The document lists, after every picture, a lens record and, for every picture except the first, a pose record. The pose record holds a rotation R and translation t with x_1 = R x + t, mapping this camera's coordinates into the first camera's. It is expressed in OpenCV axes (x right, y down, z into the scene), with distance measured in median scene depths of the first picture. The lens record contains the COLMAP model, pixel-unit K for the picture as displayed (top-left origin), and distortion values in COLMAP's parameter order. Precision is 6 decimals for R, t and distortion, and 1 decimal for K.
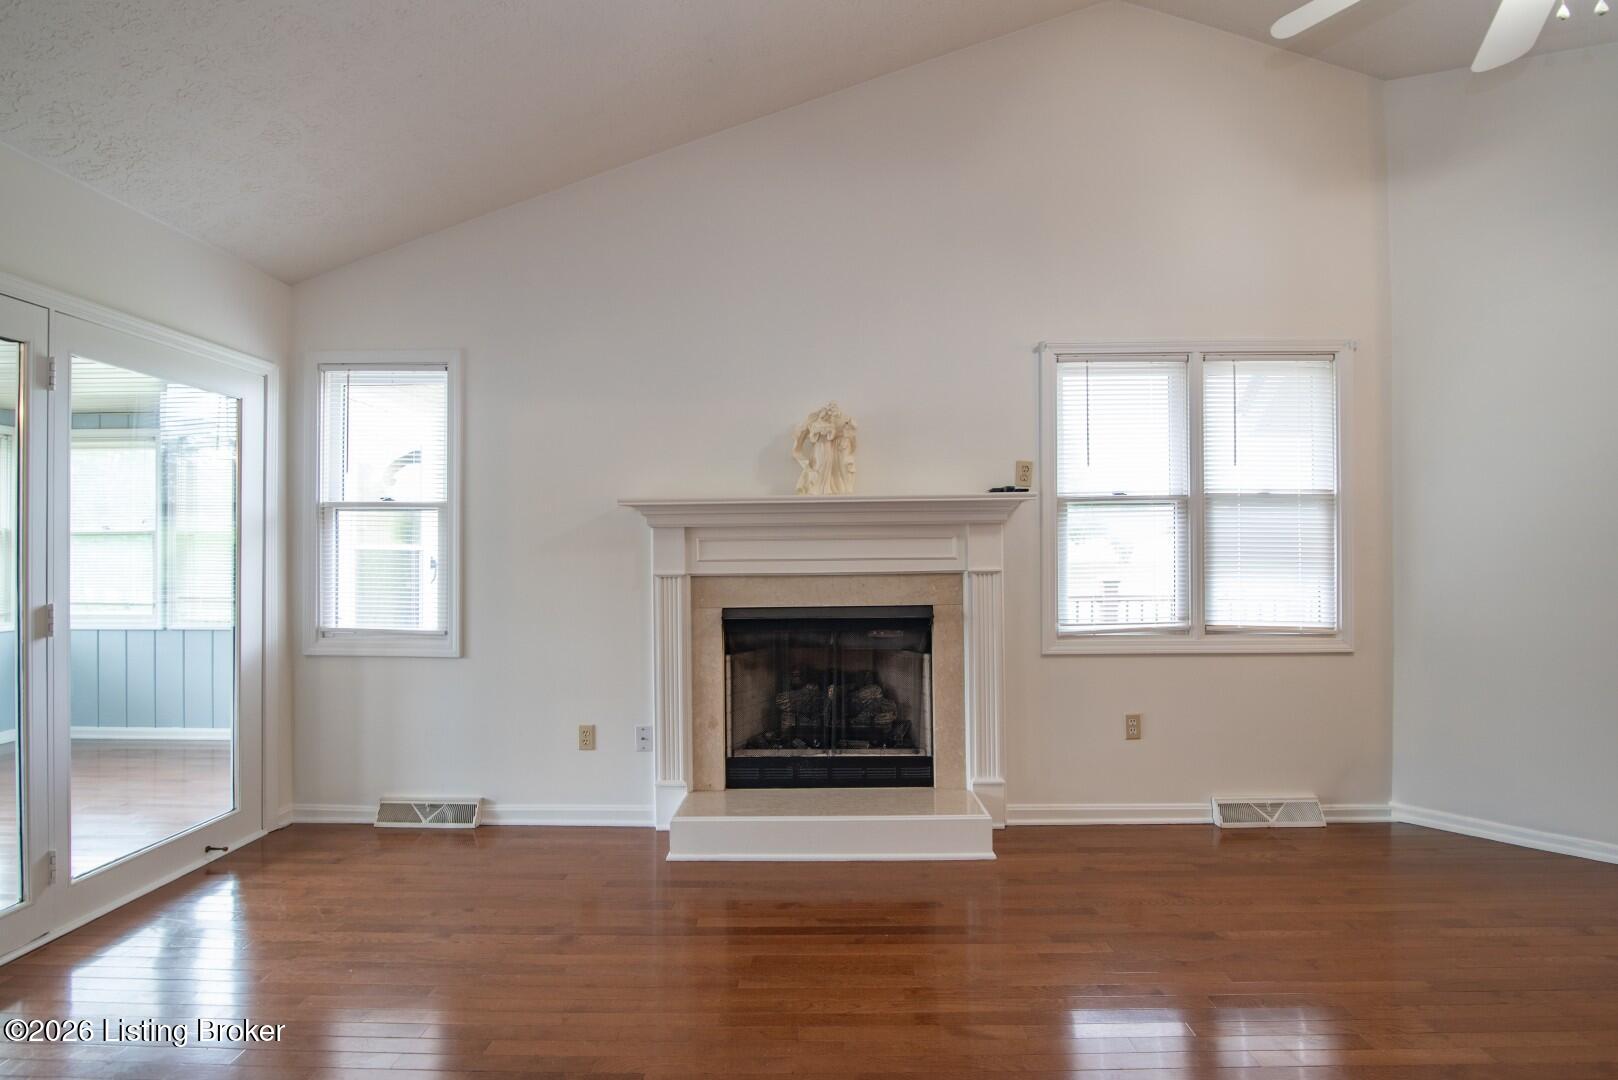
lens RADIAL K [[740.5, 0, 808.4], [0, 740.5, 548.7], [0, 0, 1]] dist [-0.023962, 0.002520]
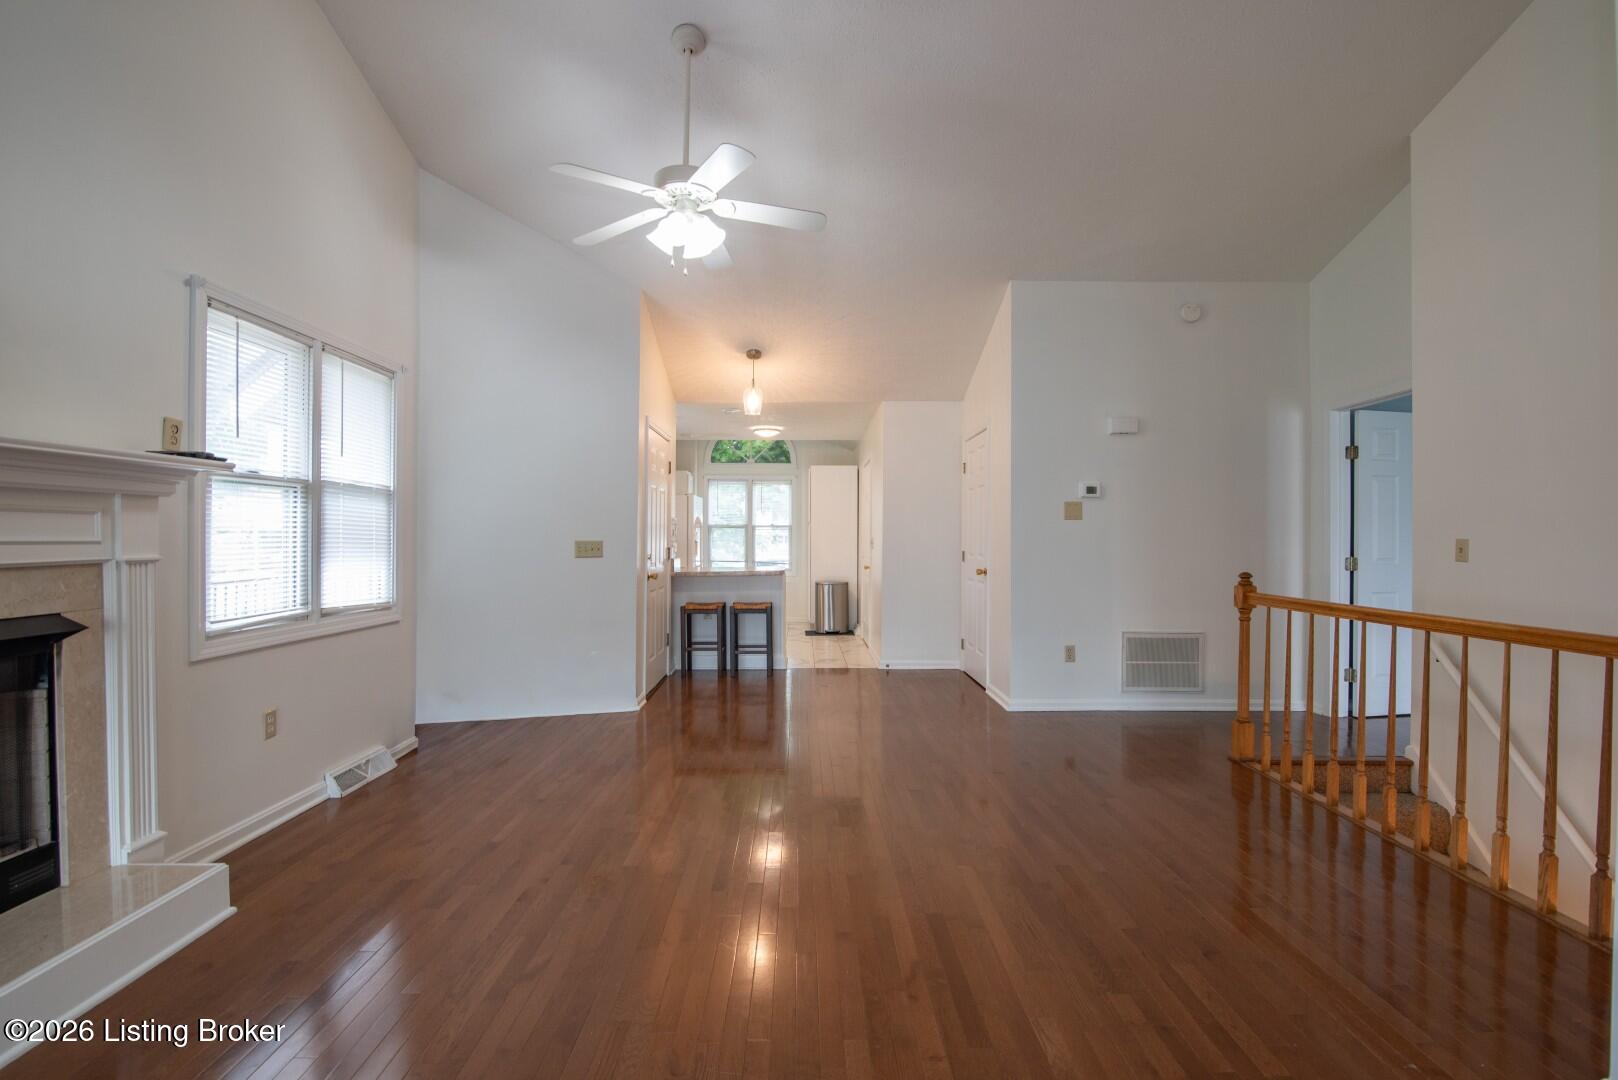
lens RADIAL K [[740.5, 0, 802.8], [0, 740.5, 544.2], [0, 0, 1]] dist [-0.023962, 0.002520]
pose [[-0.022285, 0.001454, 0.999751, -0.496641], [-0.008285, 0.999964, -0.001639, 0.010008], [-0.999717, -0.008319, -0.022272, 0.349194]]
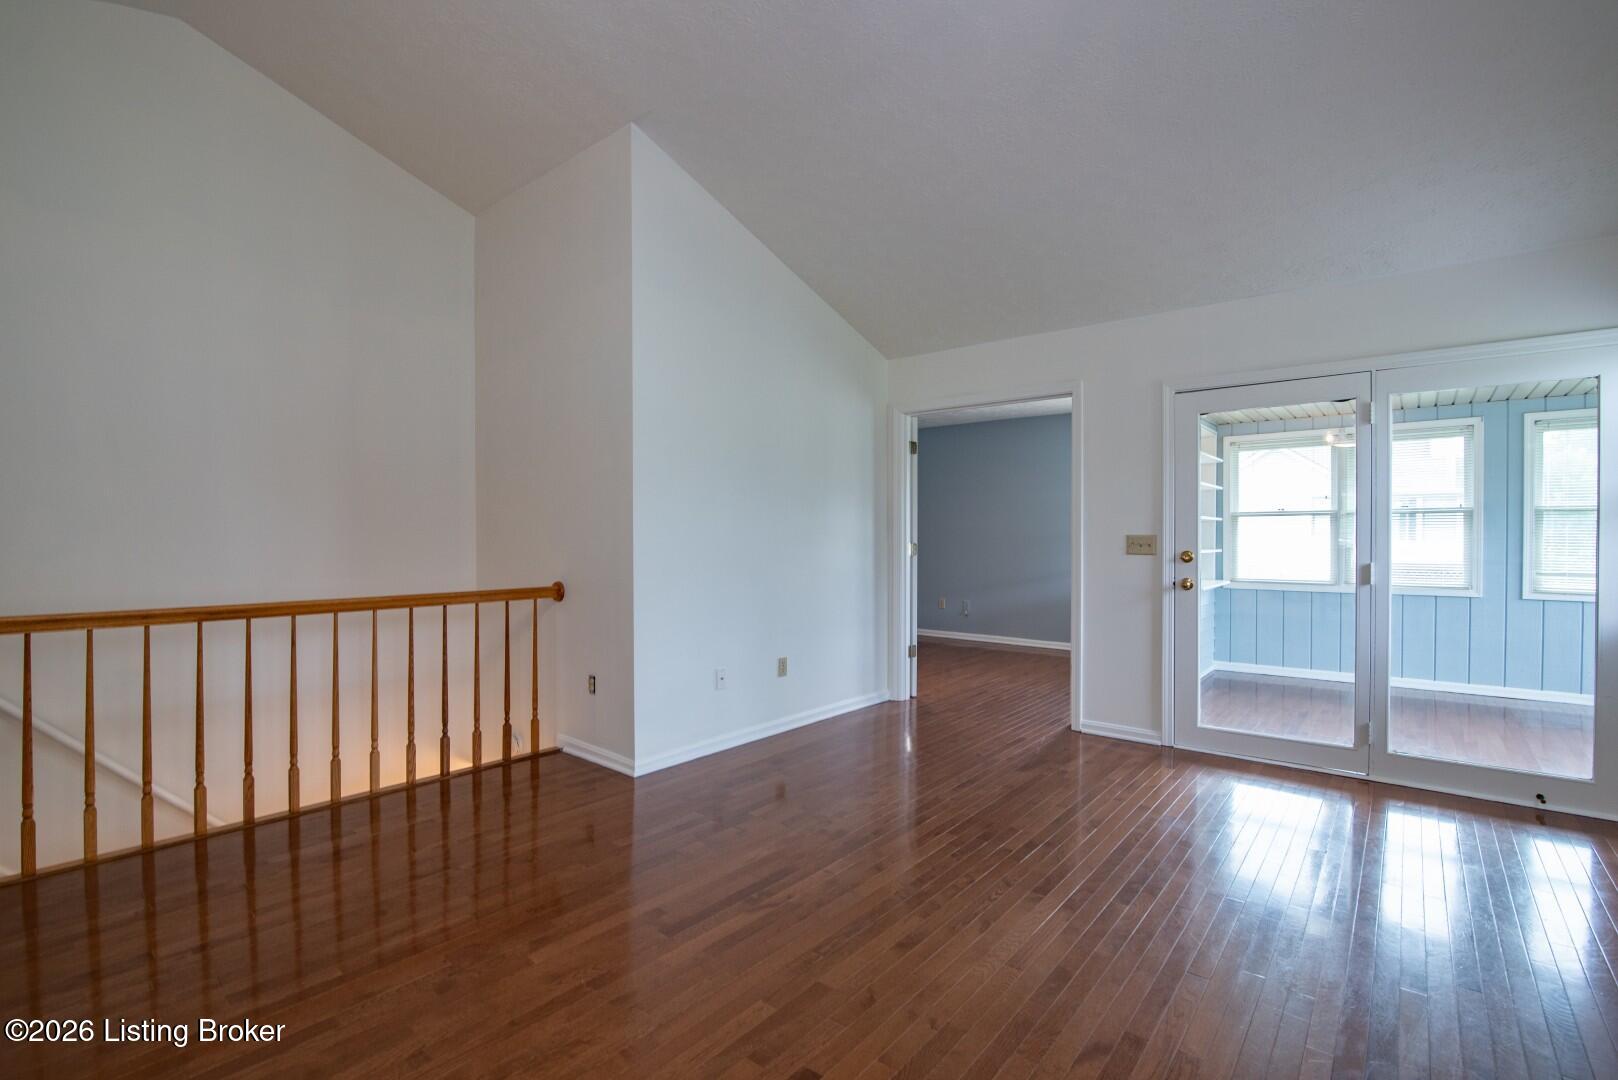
lens RADIAL K [[740.5, 0, 803.9], [0, 740.5, 541.8], [0, 0, 1]] dist [-0.023962, 0.002520]
pose [[-0.622760, 0.013480, -0.782297, 0.647983], [0.009282, 0.999908, 0.009841, 0.003152], [0.782358, -0.001133, -0.622828, 0.718225]]
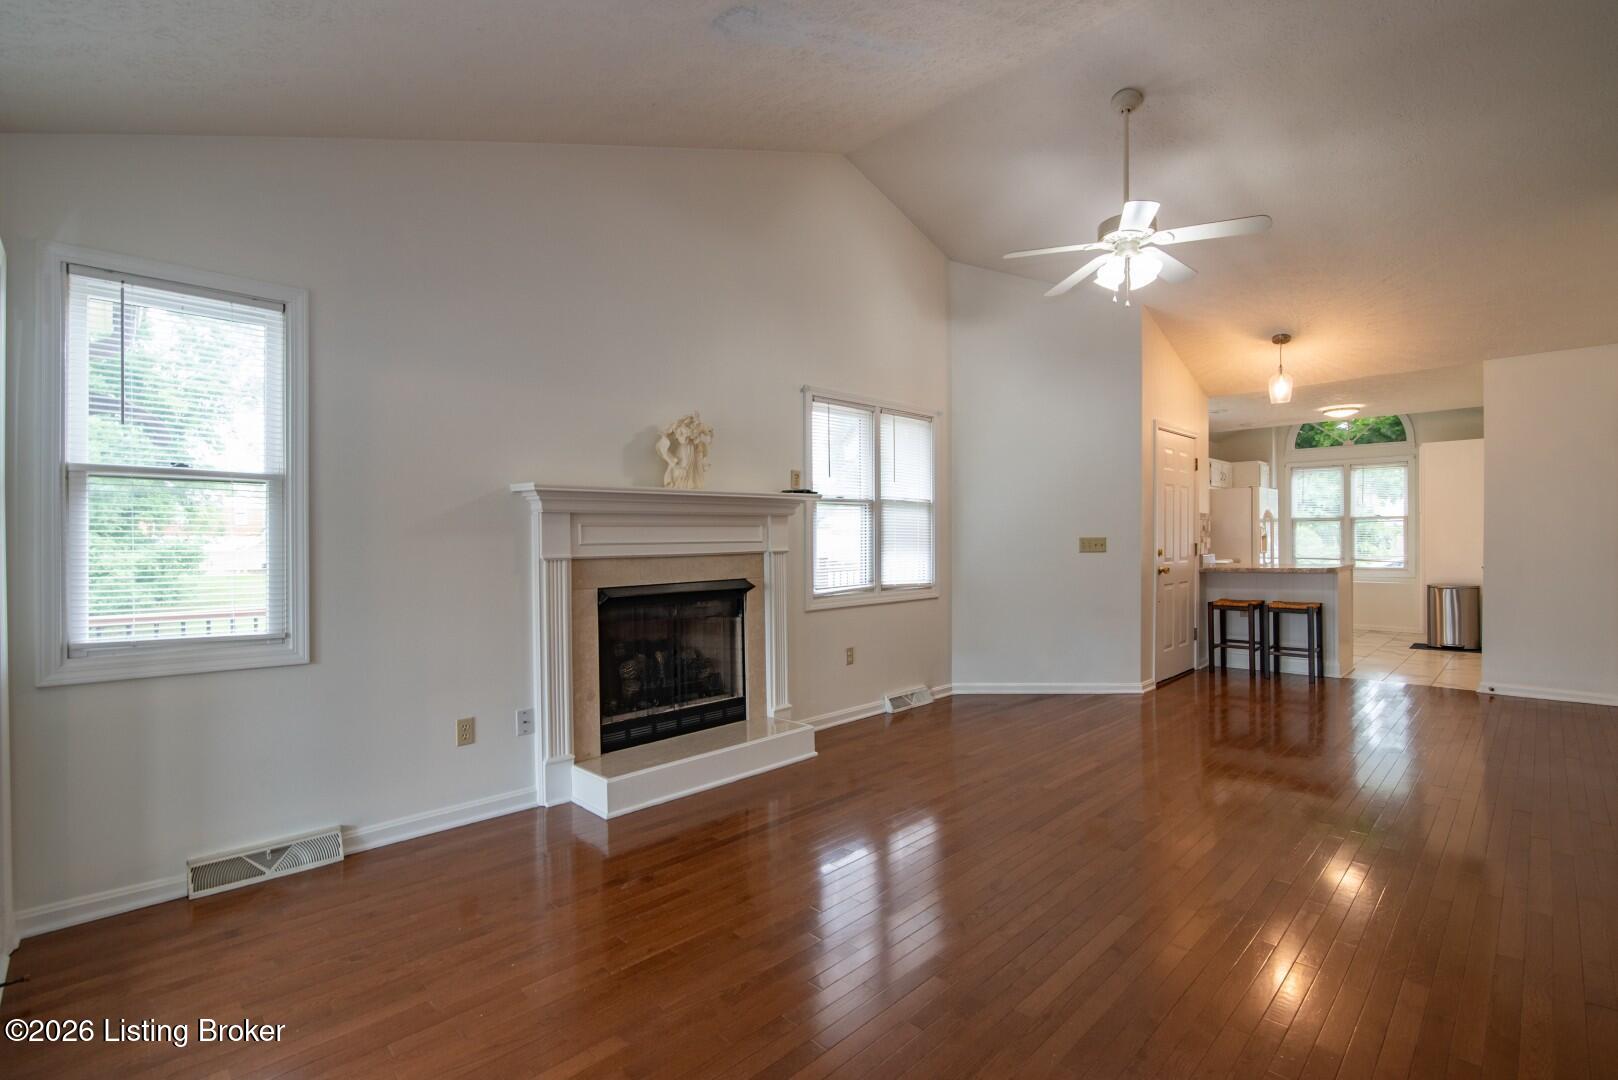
lens RADIAL K [[740.5, 0, 798.3], [0, 740.5, 542.2], [0, 0, 1]] dist [-0.023962, 0.002520]
pose [[0.705019, -0.002512, 0.709184, -0.679945], [-0.000170, 0.999993, 0.003711, 0.008746], [-0.709188, -0.002736, 0.705014, 0.029890]]
